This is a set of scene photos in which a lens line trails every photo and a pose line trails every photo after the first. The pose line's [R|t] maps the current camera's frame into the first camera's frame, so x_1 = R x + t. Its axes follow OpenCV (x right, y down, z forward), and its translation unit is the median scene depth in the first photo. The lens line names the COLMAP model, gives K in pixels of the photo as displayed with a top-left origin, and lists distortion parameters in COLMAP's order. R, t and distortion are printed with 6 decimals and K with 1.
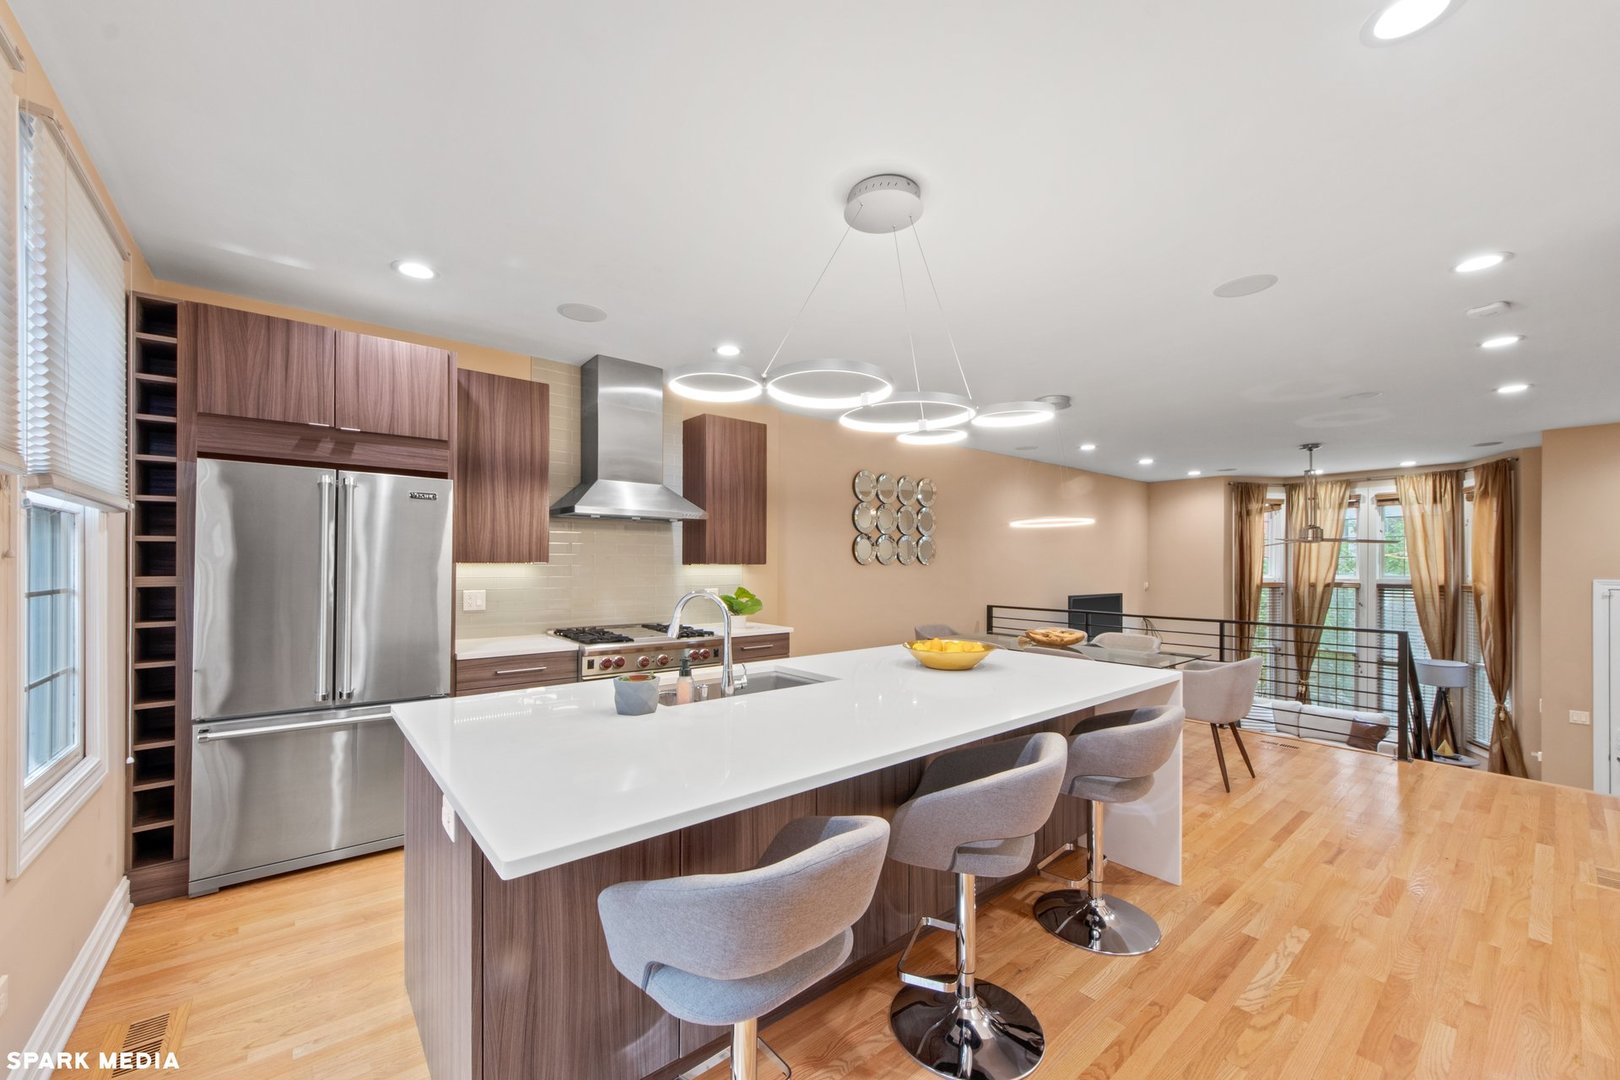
lens RADIAL K [[621.2, 0, 800.7], [0, 621.2, 560.6], [0, 0, 1]] dist [0.002217, 0.001370]
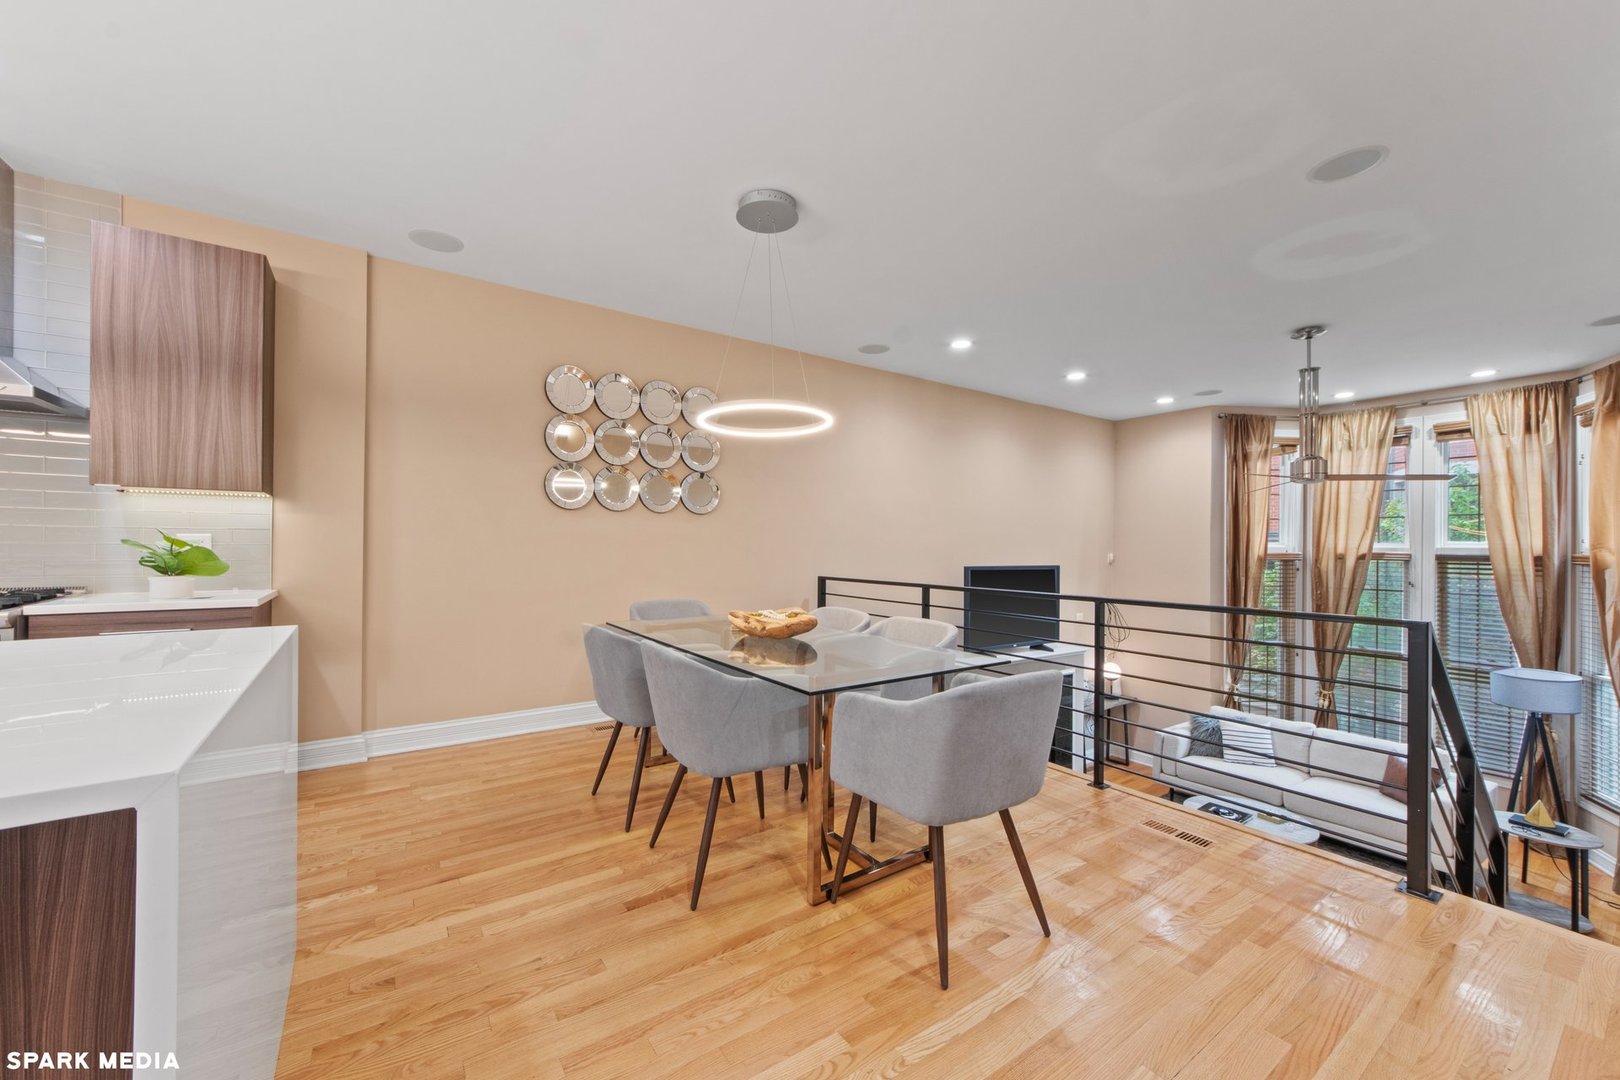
lens RADIAL K [[621.2, 0, 795.1], [0, 621.2, 545.0], [0, 0, 1]] dist [0.002217, 0.001370]
pose [[0.996393, 0.005745, -0.084669, 0.284684], [-0.005981, 0.999979, -0.002532, 0.032723], [0.084653, 0.003029, 0.996406, 0.260649]]
